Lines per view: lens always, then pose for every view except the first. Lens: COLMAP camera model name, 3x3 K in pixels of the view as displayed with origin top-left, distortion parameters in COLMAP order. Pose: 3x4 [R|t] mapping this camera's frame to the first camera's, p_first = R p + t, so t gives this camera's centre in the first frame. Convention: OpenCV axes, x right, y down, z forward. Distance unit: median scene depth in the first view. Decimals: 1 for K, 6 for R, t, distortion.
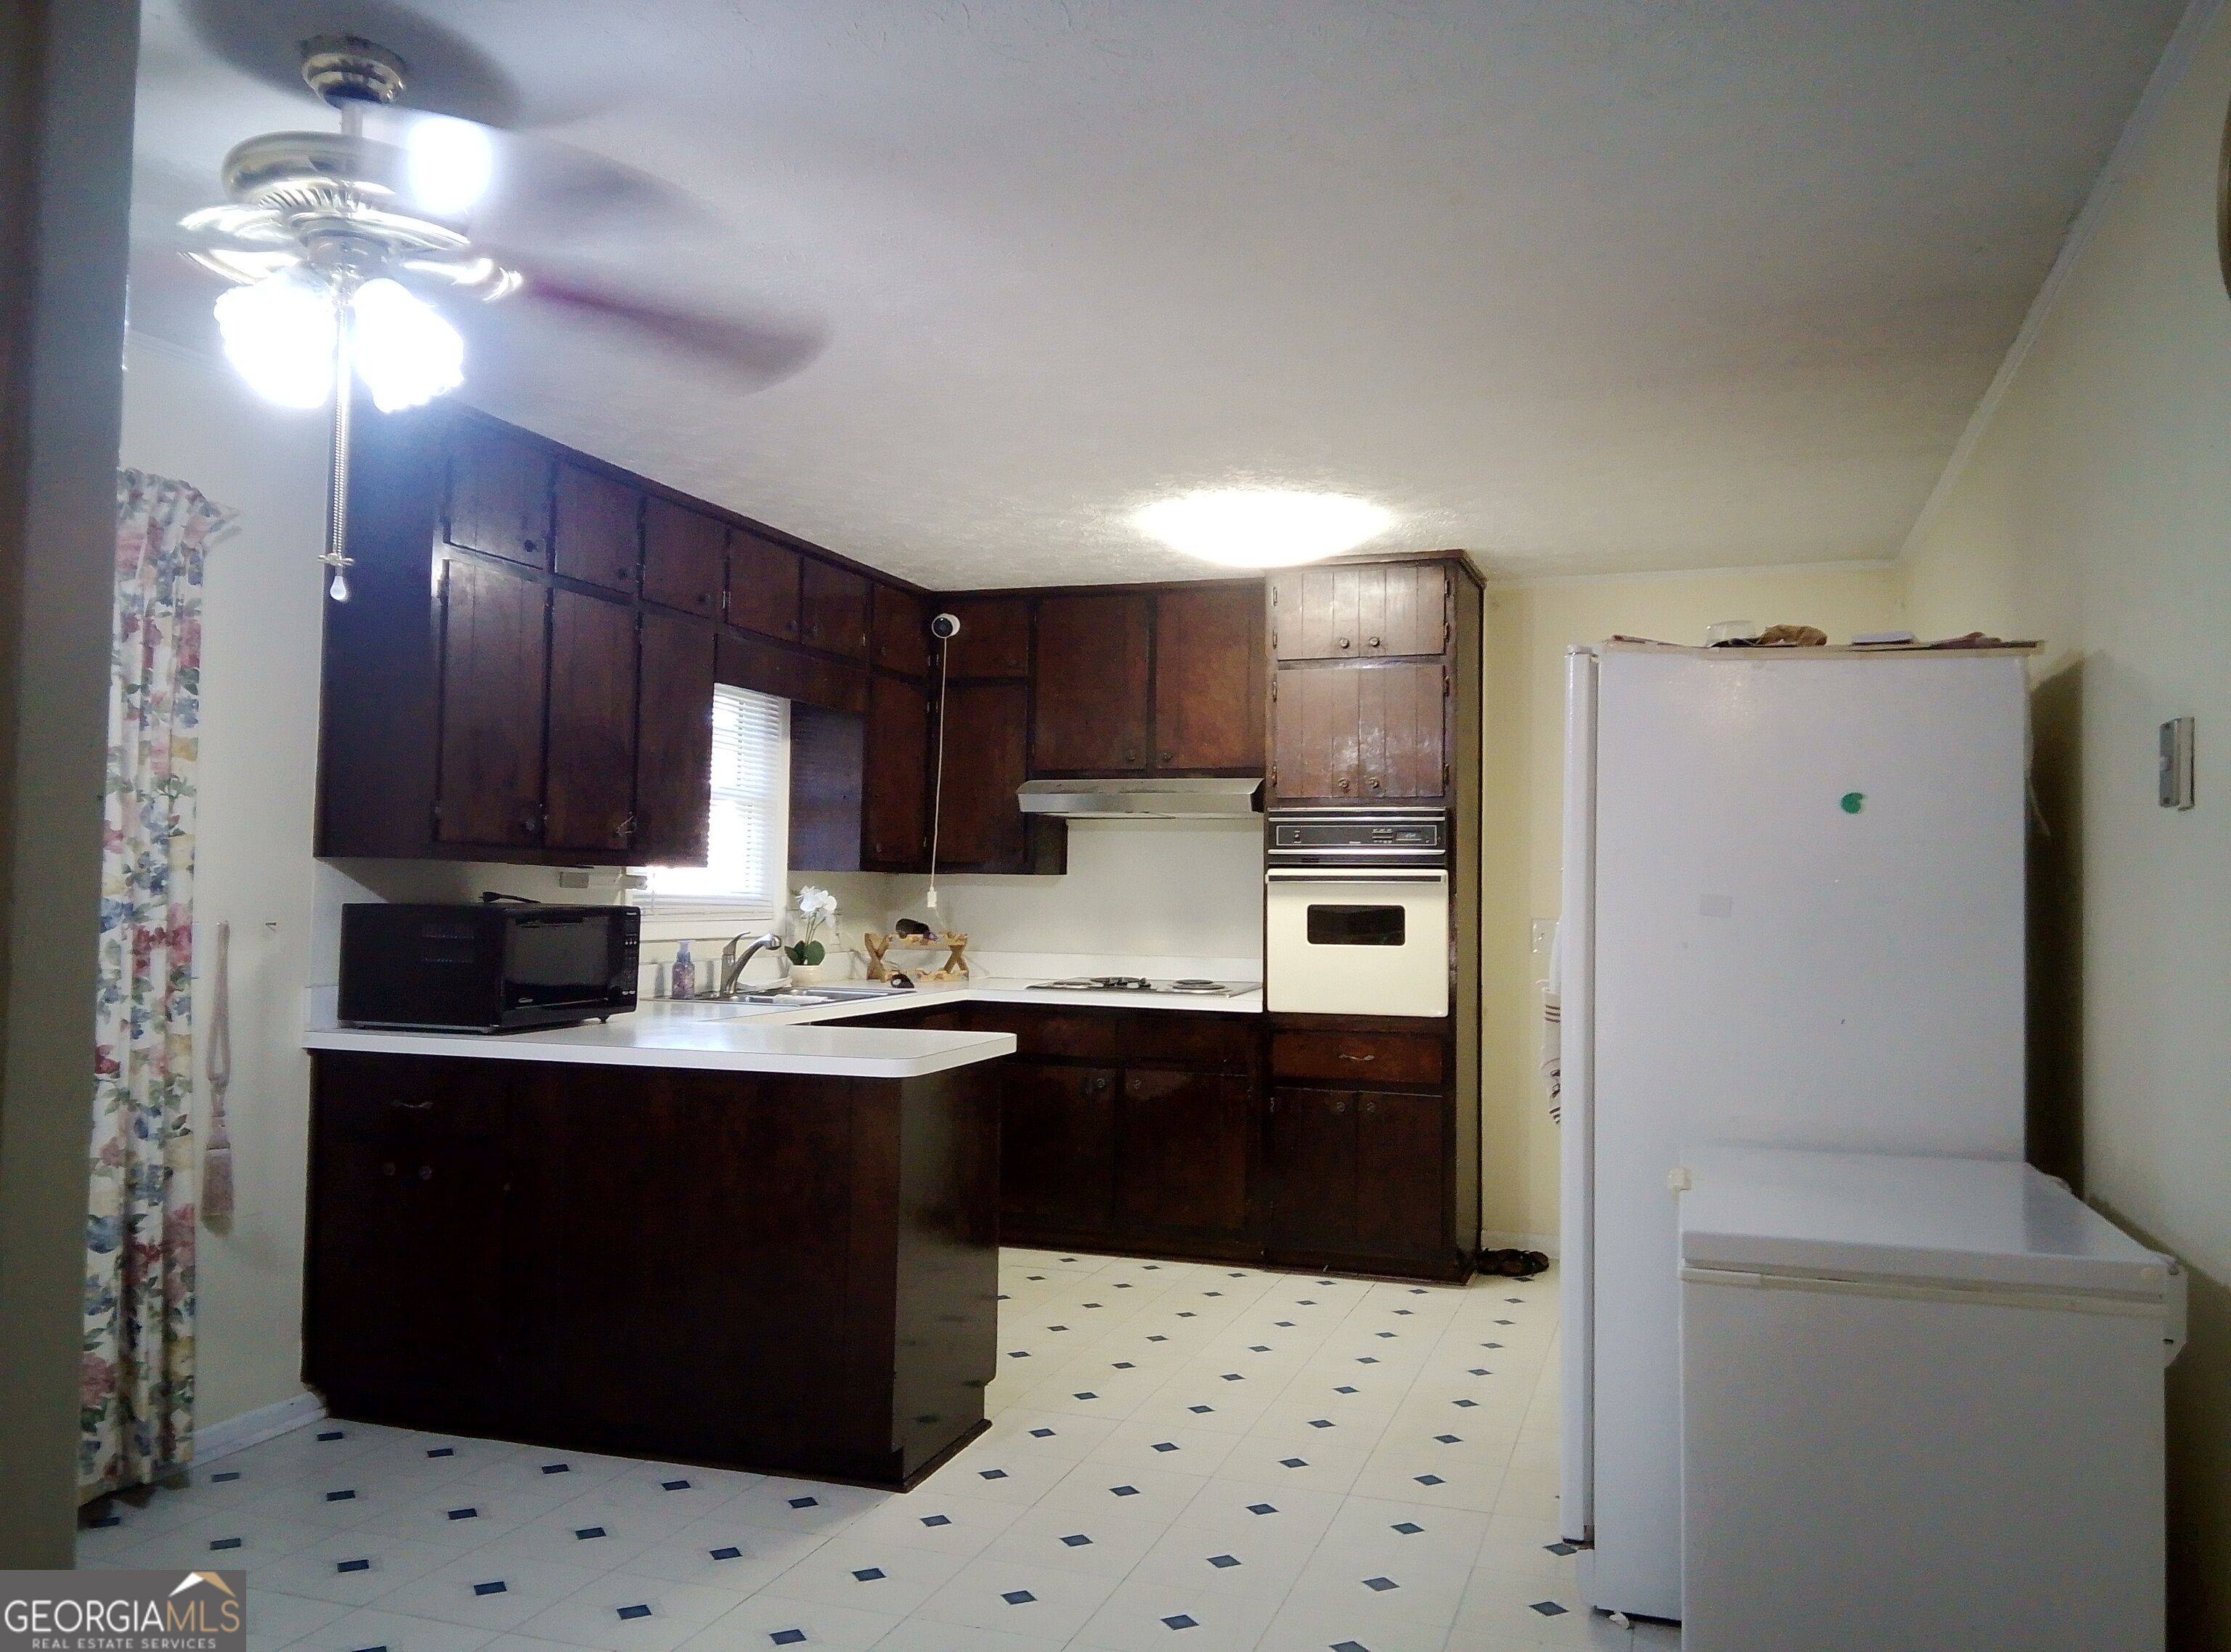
lens RADIAL K [[1764.7, 0, 1118.5], [0, 1764.7, 818.3], [0, 0, 1]] dist [0.115247, -0.167670]
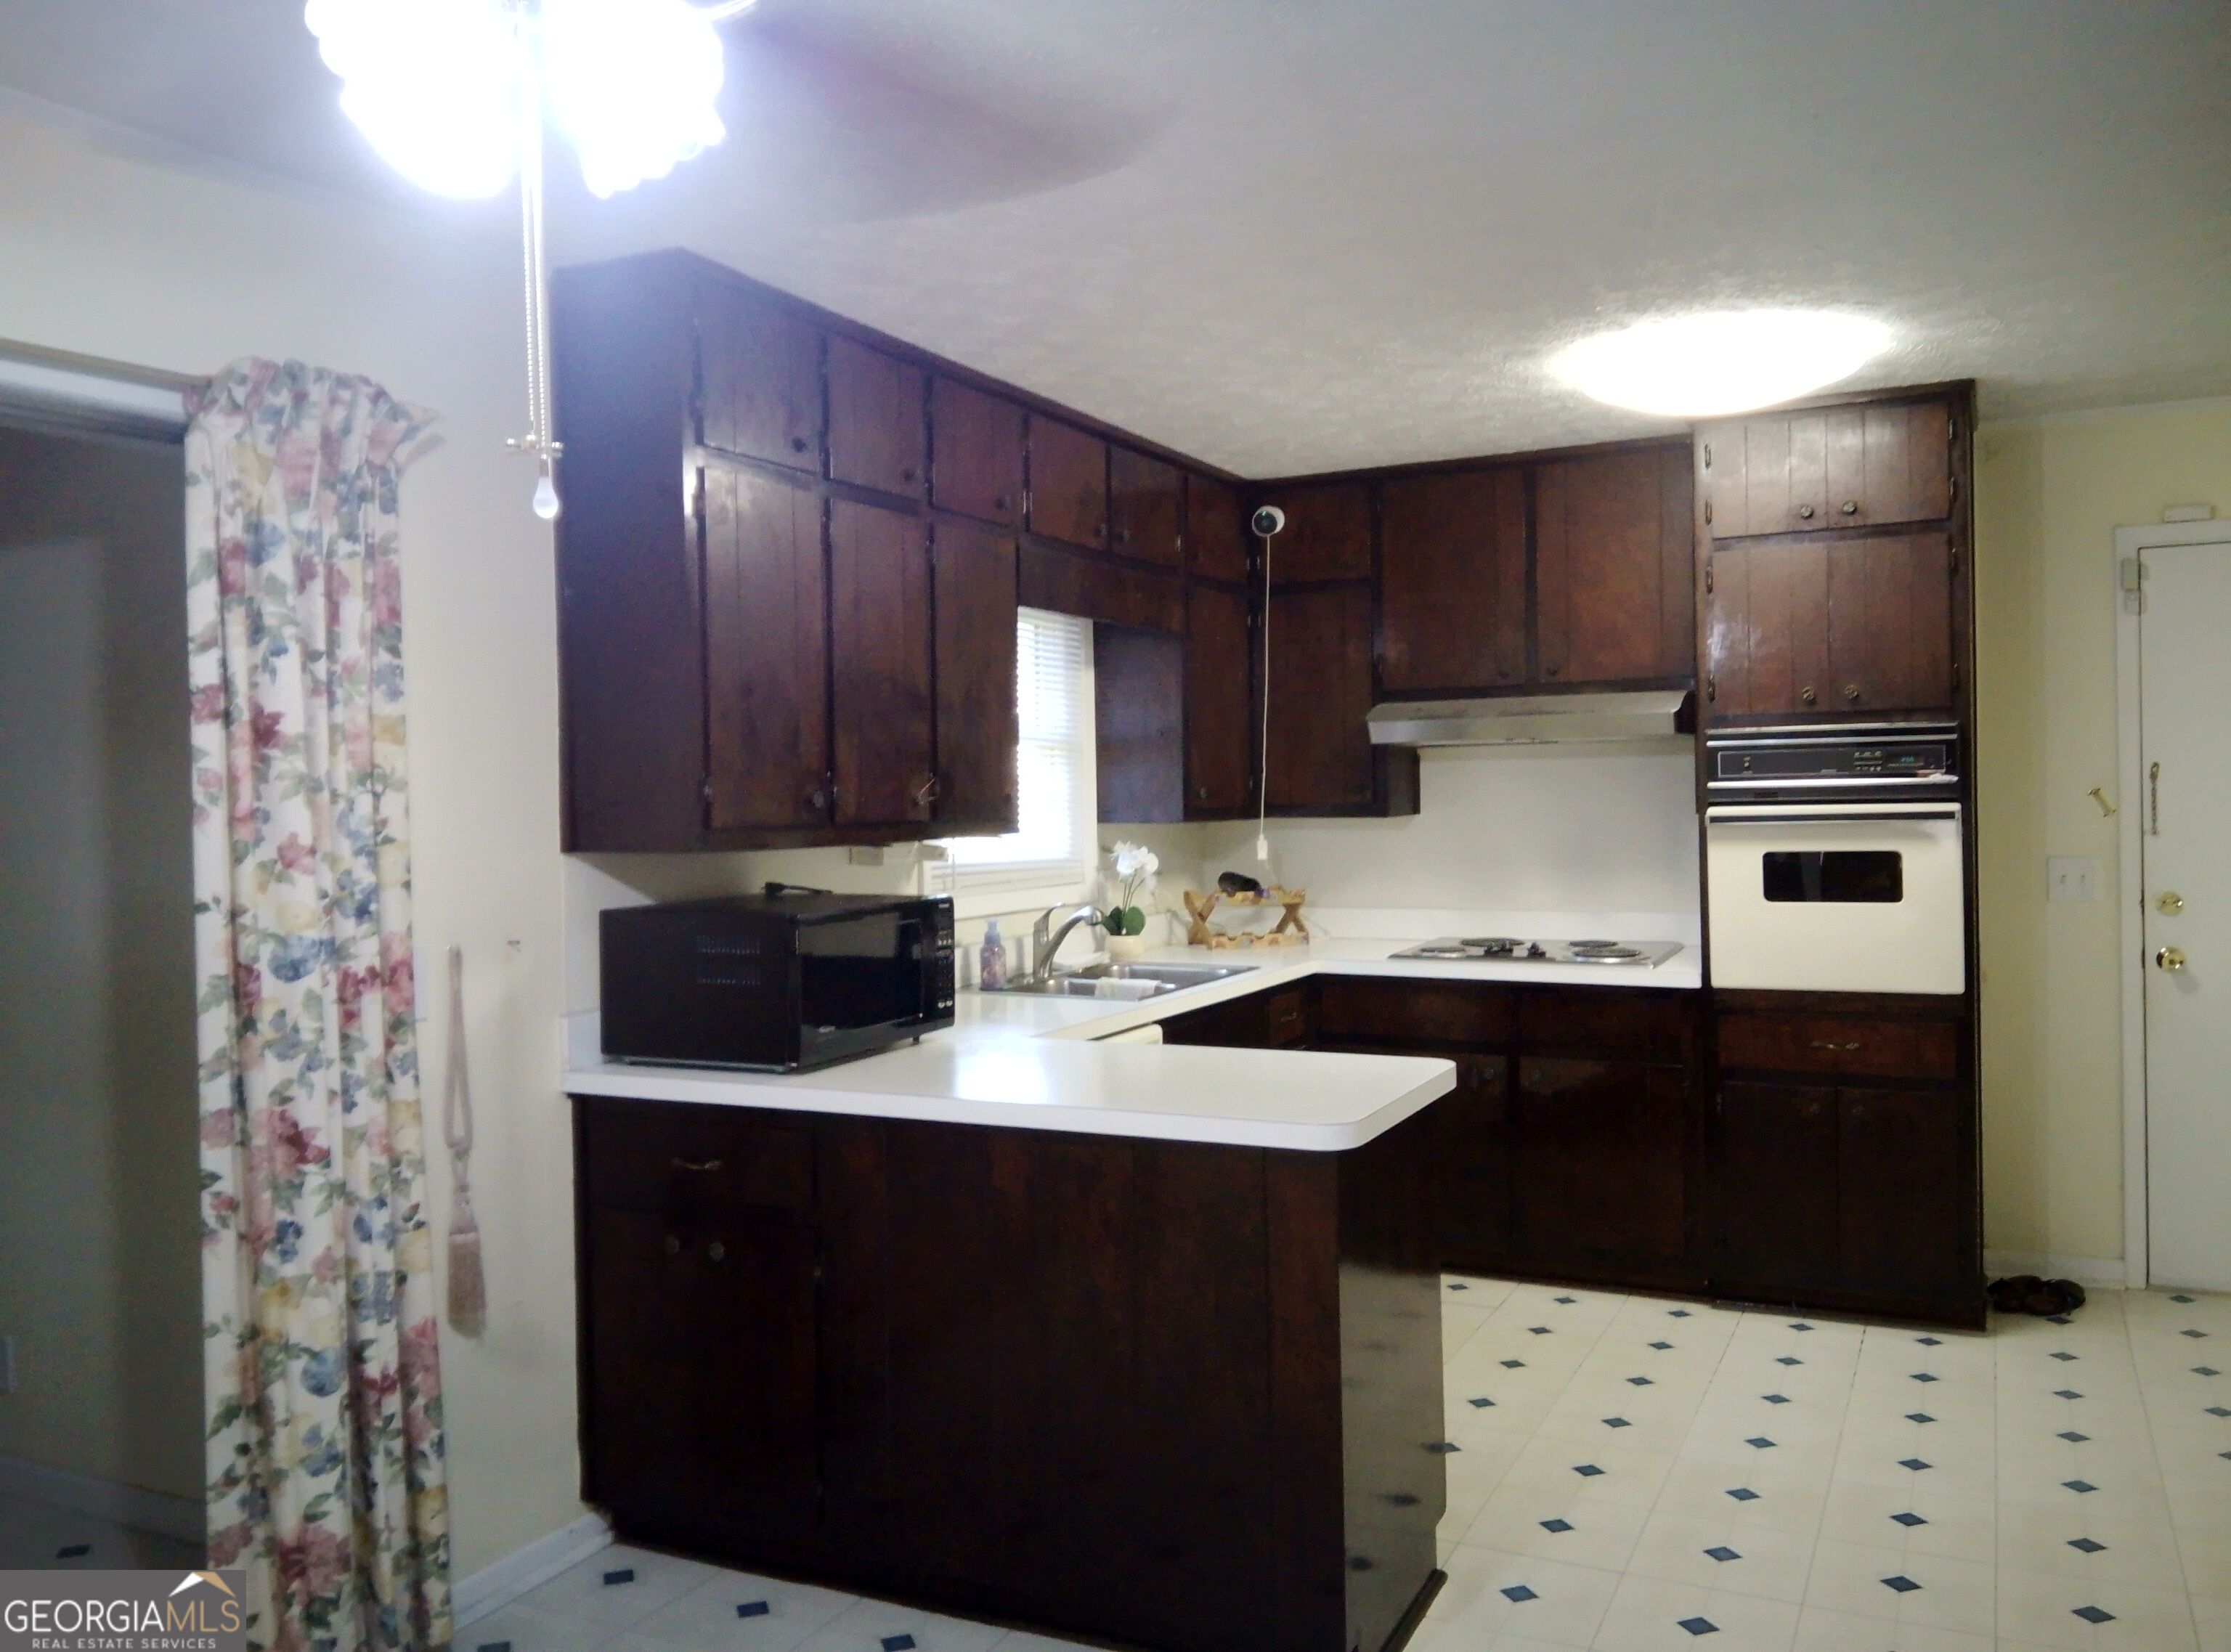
lens RADIAL K [[1737.5, 0, 1115.5], [0, 1737.5, 826.0], [0, 0, 1]] dist [0.180901, -0.339751]
pose [[0.991428, -0.030203, -0.127116, -0.096073], [0.038271, 0.997372, 0.061513, -0.026897], [0.124925, -0.065851, 0.989979, 0.235748]]
